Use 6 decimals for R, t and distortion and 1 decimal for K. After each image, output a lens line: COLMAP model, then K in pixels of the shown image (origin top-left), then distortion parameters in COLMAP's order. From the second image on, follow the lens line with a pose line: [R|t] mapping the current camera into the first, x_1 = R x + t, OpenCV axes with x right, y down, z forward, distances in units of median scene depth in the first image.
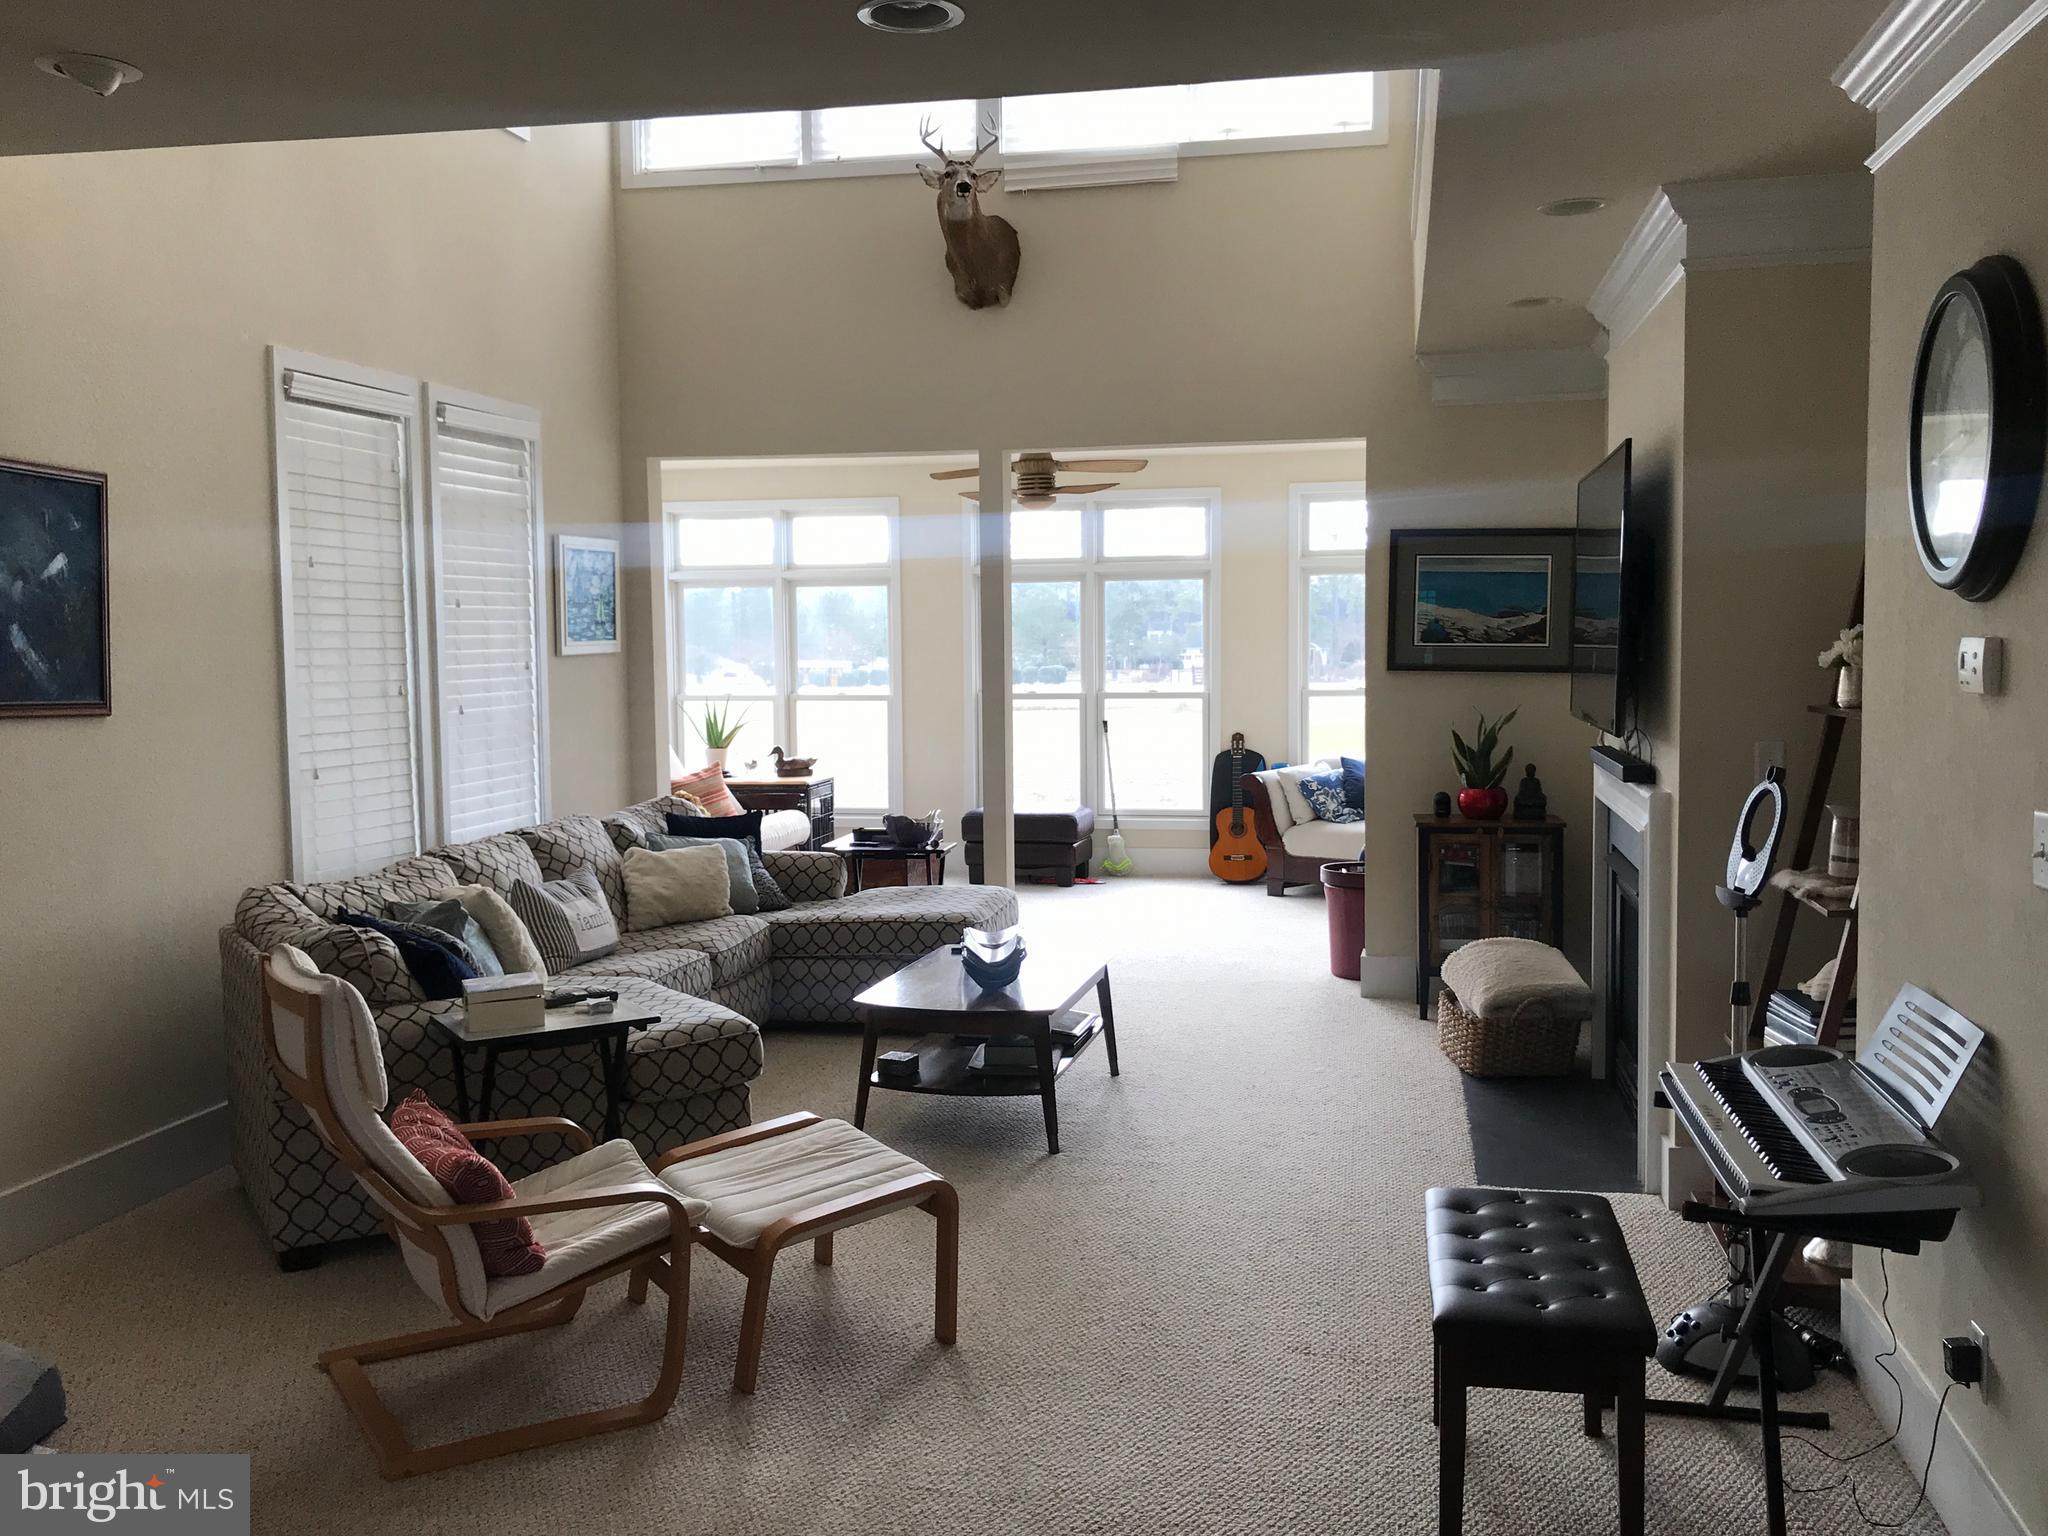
lens RADIAL K [[1841.2, 0, 1024.0], [0, 1841.2, 768.0], [0, 0, 1]] dist [0.102781, 0.000168]
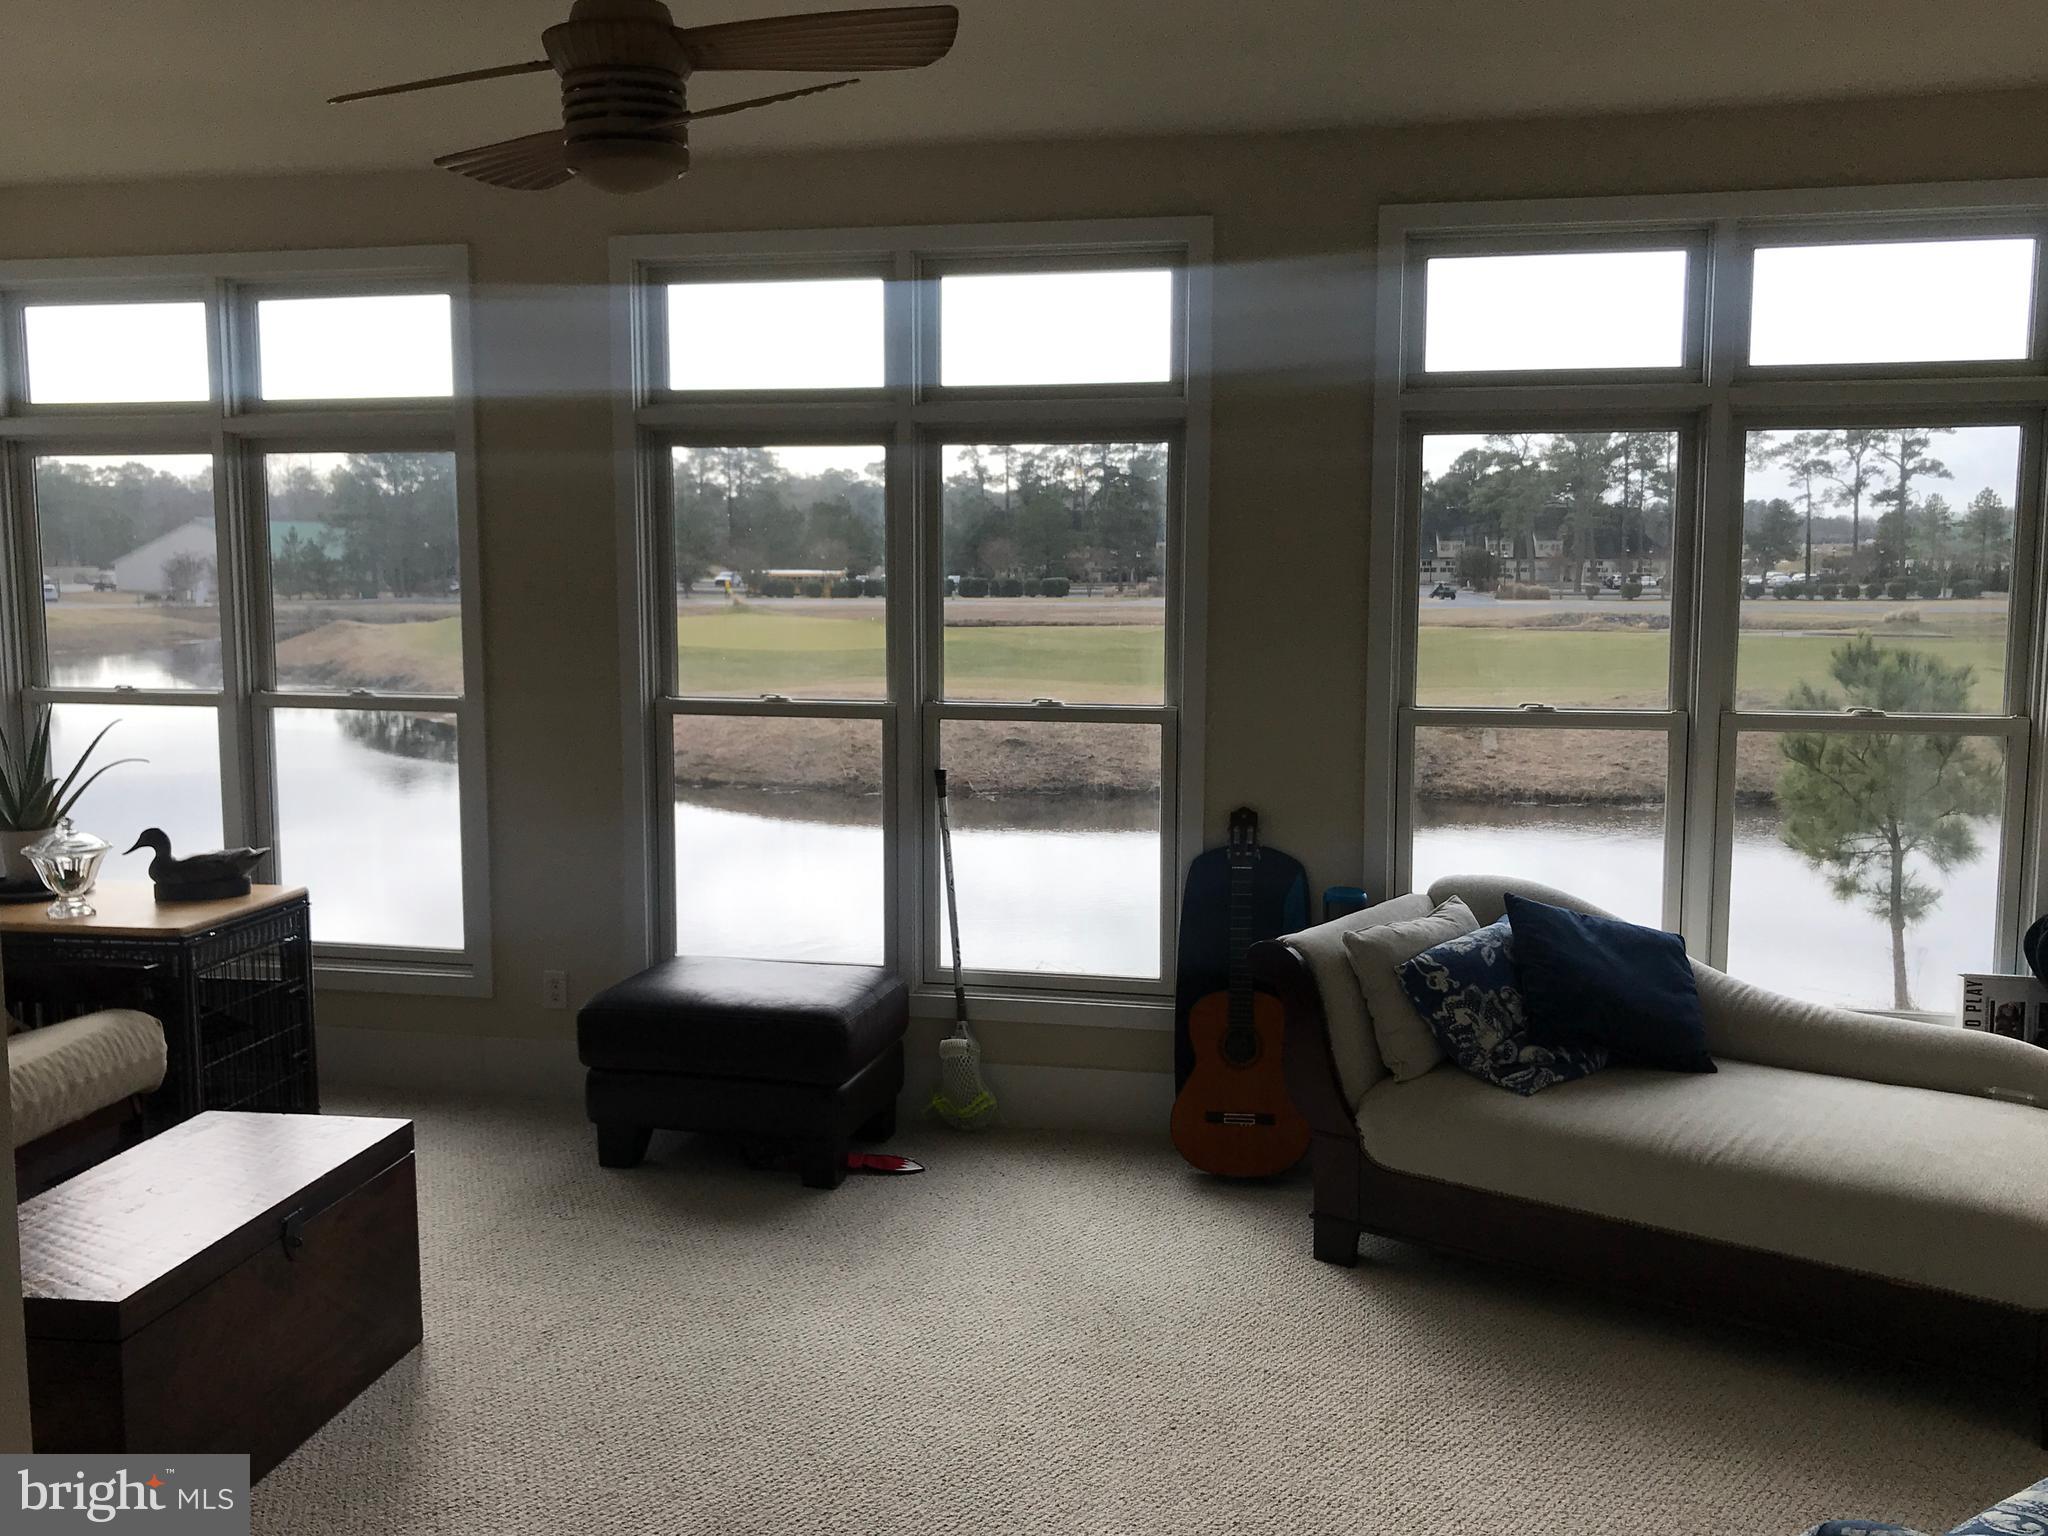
lens RADIAL K [[1845.1, 0, 1024.0], [0, 1845.1, 768.0], [0, 0, 1]] dist [0.054974, 0.000202]
pose [[0.999937, 0.010106, -0.004851, 0.067685], [-0.009858, 0.998762, 0.048753, -0.048652], [0.005337, -0.048702, 0.998799, 0.579336]]
